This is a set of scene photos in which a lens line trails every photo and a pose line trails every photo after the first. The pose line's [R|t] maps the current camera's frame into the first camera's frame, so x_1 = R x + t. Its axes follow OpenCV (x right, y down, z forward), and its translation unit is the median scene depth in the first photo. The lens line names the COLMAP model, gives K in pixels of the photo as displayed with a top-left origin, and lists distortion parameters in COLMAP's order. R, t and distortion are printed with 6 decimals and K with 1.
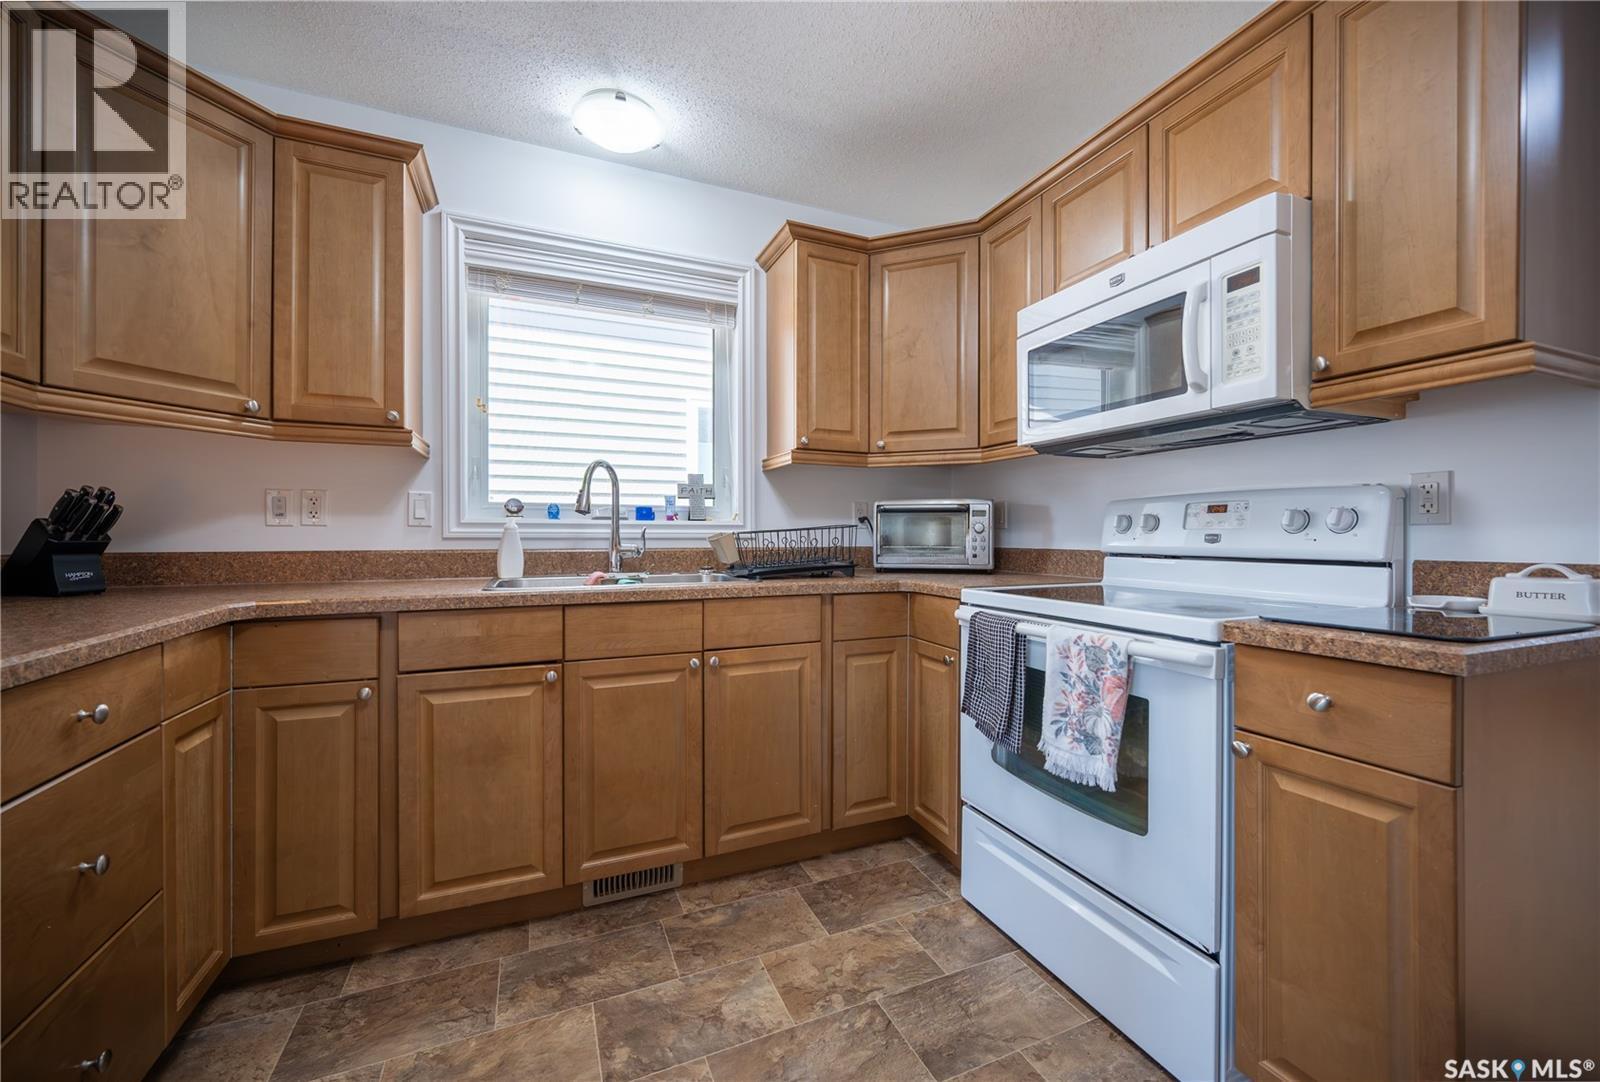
lens RADIAL K [[632.6, 0, 814.1], [0, 632.6, 538.8], [0, 0, 1]] dist [-0.000093, -0.000109]
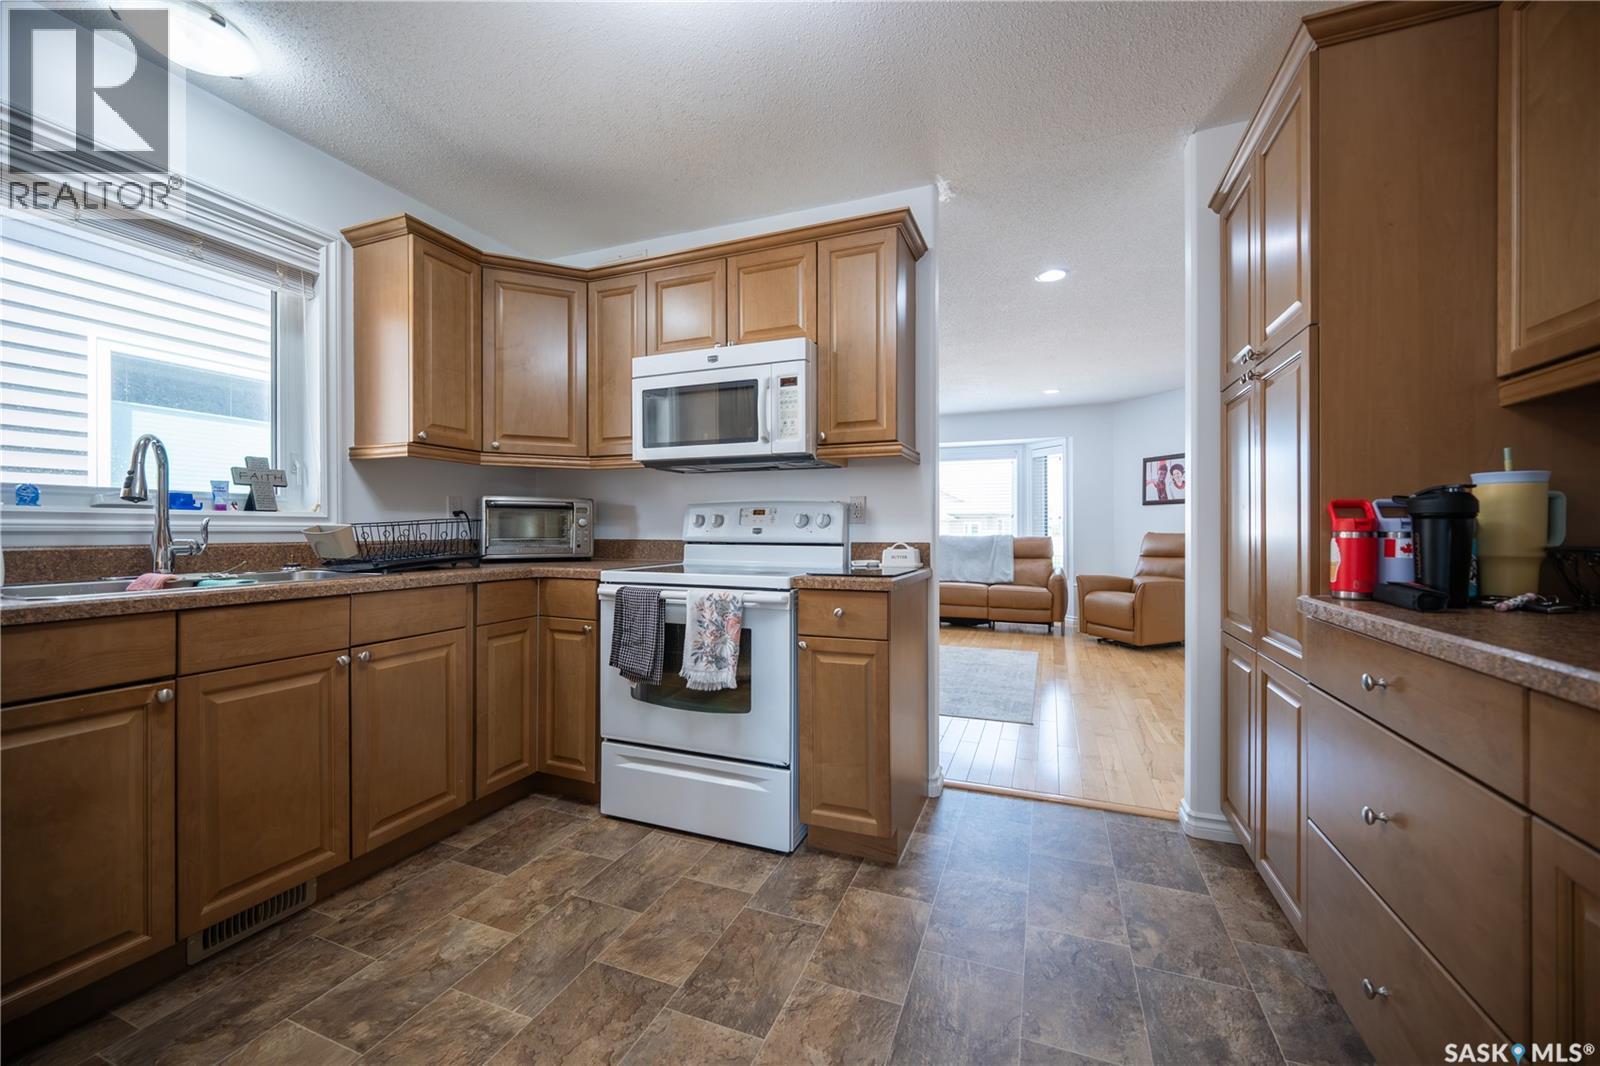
lens RADIAL K [[625.6, 0, 795.7], [0, 625.6, 527.5], [0, 0, 1]] dist [0.002458, 0.000387]
pose [[0.716123, 0.003073, 0.697967, -0.394296], [0.002357, 0.999974, -0.006821, 0.001481], [-0.697970, 0.006530, 0.716098, -0.186218]]
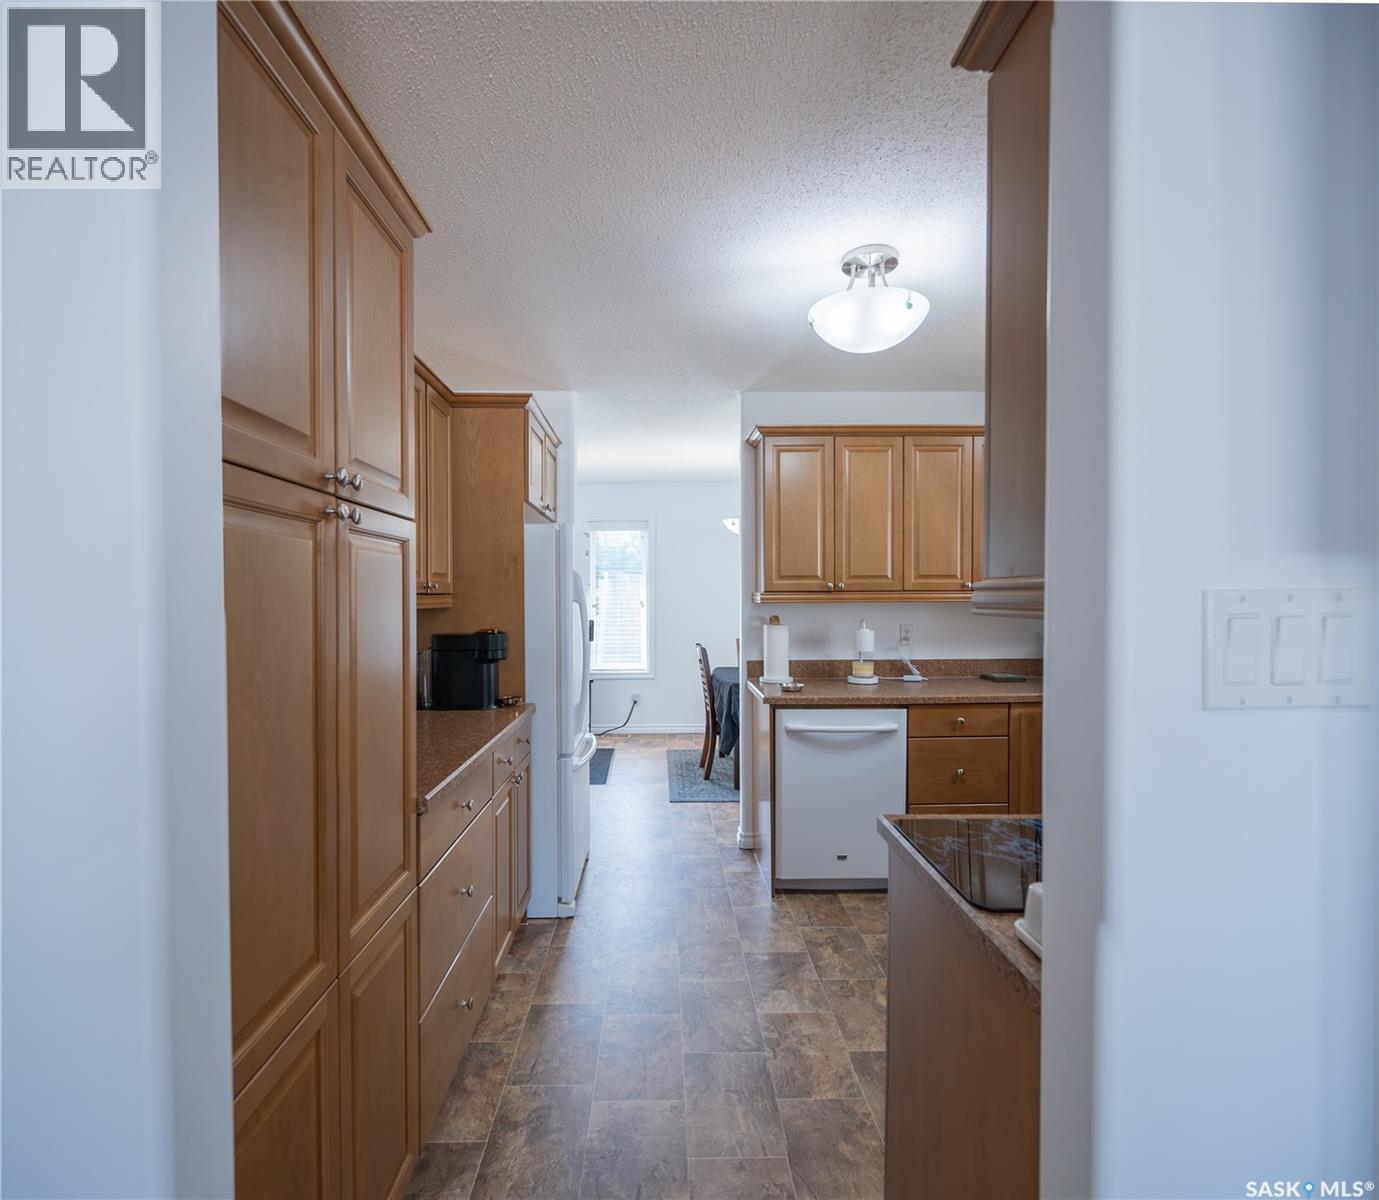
lens RADIAL K [[705.6, 0, 687.2], [0, 705.6, 603.2], [0, 0, 1]] dist [0.001714, -0.000062]
pose [[-0.365098, 0.002768, -0.930965, 1.286287], [-0.014726, 0.999853, 0.008749, -0.173548], [0.930853, 0.016904, -0.365004, 1.169088]]
